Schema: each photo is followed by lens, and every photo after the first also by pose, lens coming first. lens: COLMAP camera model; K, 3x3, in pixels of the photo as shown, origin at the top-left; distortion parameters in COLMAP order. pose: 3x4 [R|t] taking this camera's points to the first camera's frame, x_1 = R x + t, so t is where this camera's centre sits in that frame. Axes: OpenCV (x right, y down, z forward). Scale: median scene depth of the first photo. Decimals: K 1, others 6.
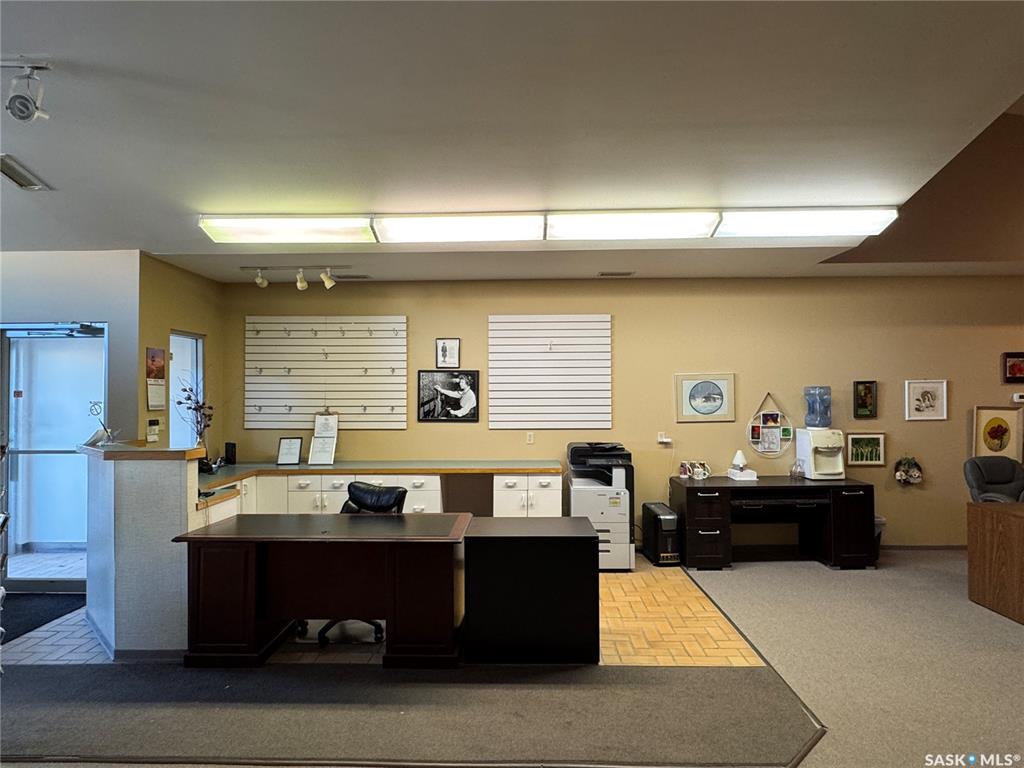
lens RADIAL K [[594.8, 0, 516.0], [0, 594.8, 381.5], [0, 0, 1]] dist [-0.000128, -0.000374]
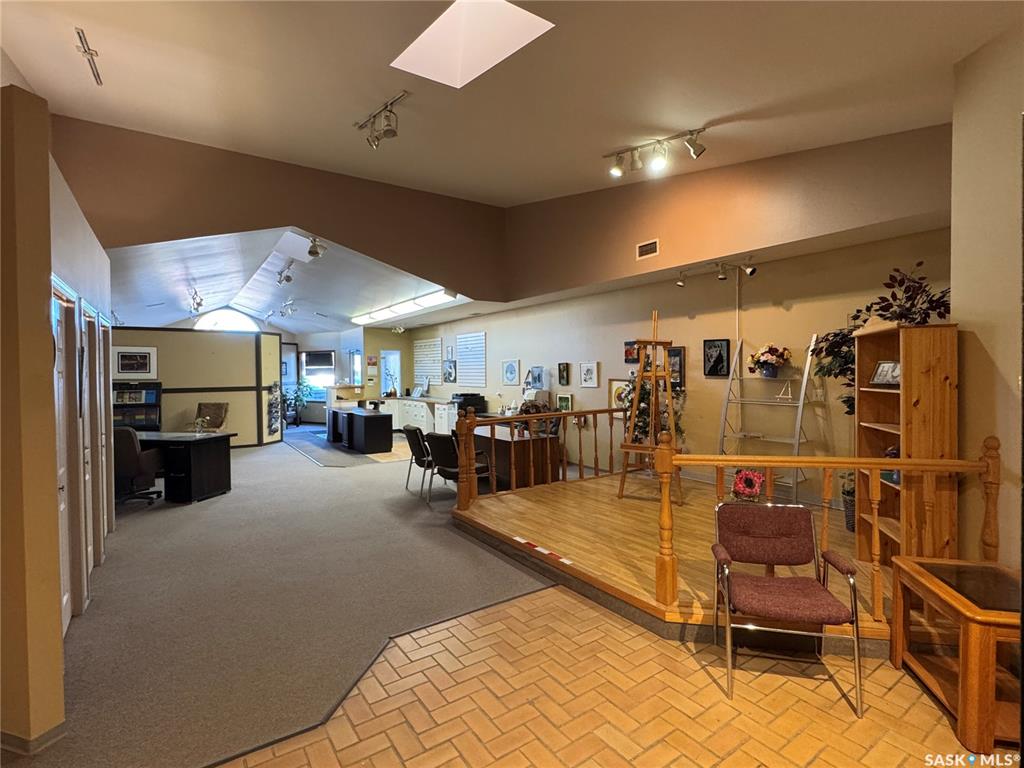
lens RADIAL K [[504.3, 0, 506.8], [0, 504.3, 378.7], [0, 0, 1]] dist [-0.000979, -0.000742]
pose [[0.562701, 0.013670, -0.826548, 1.675278], [0.022437, 0.999242, 0.031800, -0.004720], [0.826356, -0.036439, 0.561968, 0.070062]]
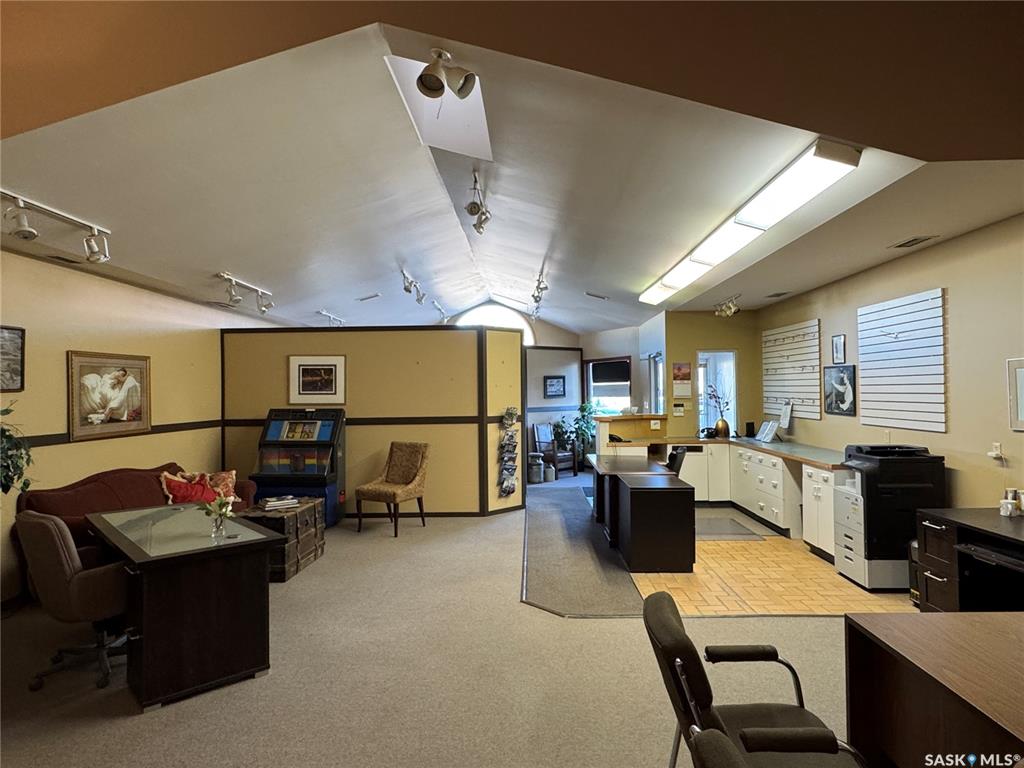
lens RADIAL K [[594.8, 0, 515.8], [0, 594.8, 389.1], [0, 0, 1]] dist [-0.000128, -0.000374]
pose [[-0.014607, 0.001740, -0.999892, 0.964313], [0.032752, 0.999463, 0.001261, 0.002086], [0.999357, -0.032730, -0.014656, 0.446008]]
